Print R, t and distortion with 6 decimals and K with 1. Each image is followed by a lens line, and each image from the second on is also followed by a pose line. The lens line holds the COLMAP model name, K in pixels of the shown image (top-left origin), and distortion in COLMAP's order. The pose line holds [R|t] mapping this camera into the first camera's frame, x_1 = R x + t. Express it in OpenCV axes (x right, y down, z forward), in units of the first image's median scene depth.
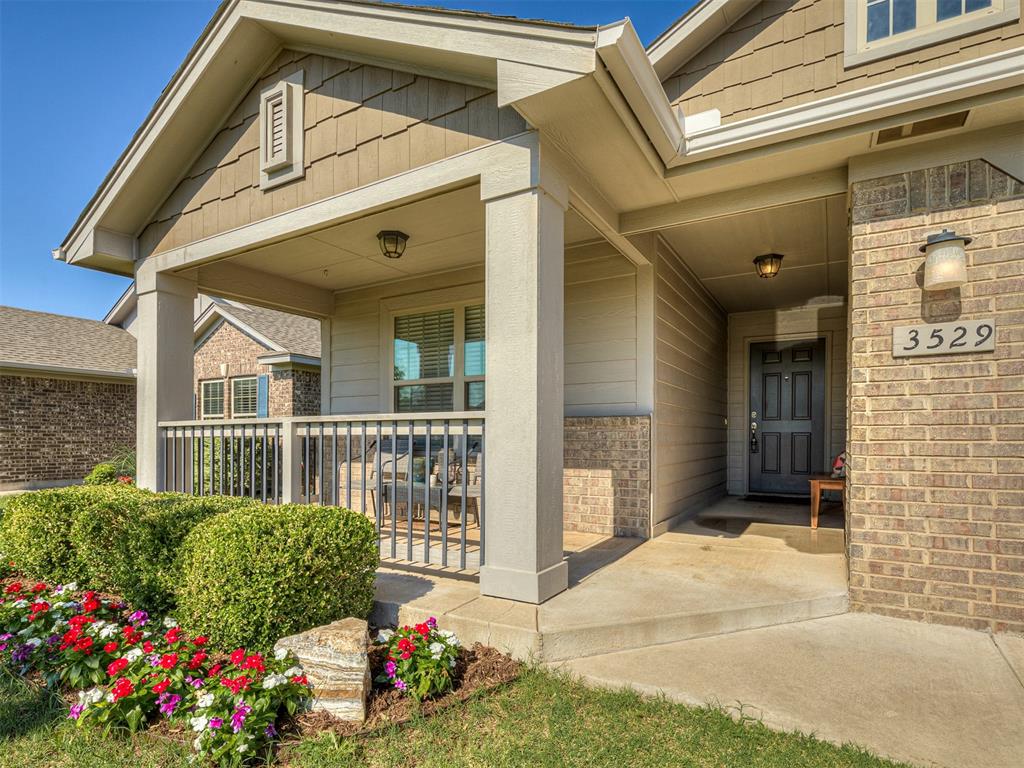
lens RADIAL K [[538.2, 0, 528.1], [0, 538.2, 449.2], [0, 0, 1]] dist [0.000479, -0.000033]
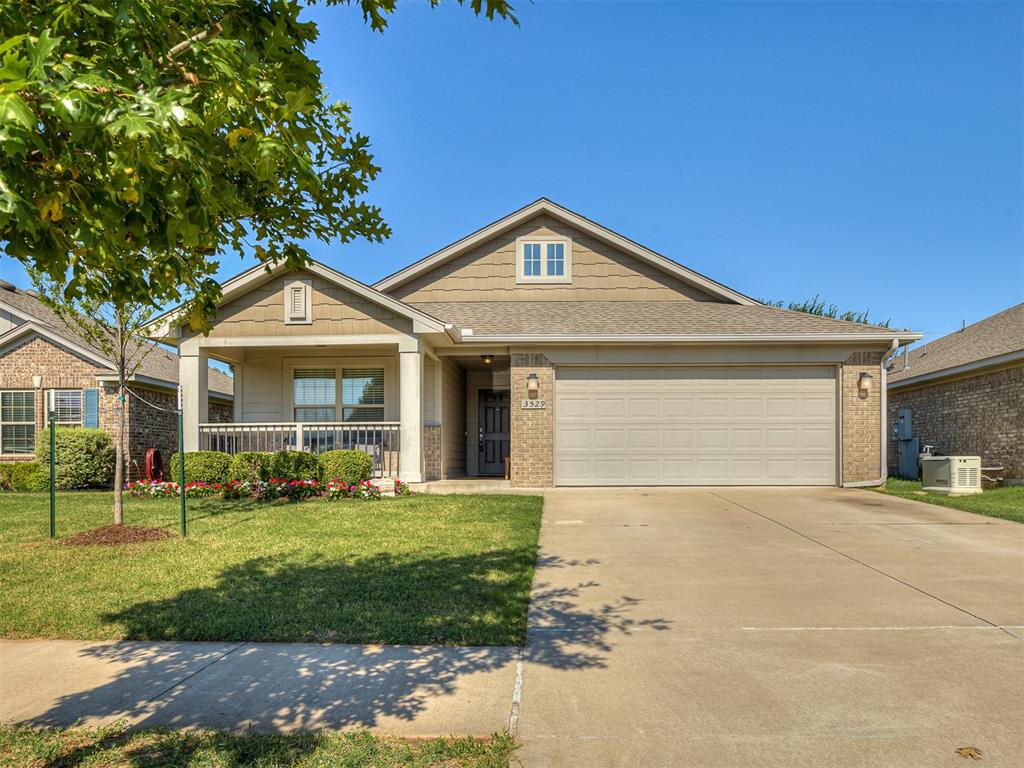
lens RADIAL K [[579.9, 0, 512.0], [0, 579.9, 384.0], [0, 0, 1]] dist [-0.001599, -0.000601]
pose [[0.897929, 0.056309, 0.436524, -0.597570], [0.011612, 0.988407, -0.151385, 0.138009], [-0.439987, 0.141002, 0.886865, -1.374217]]
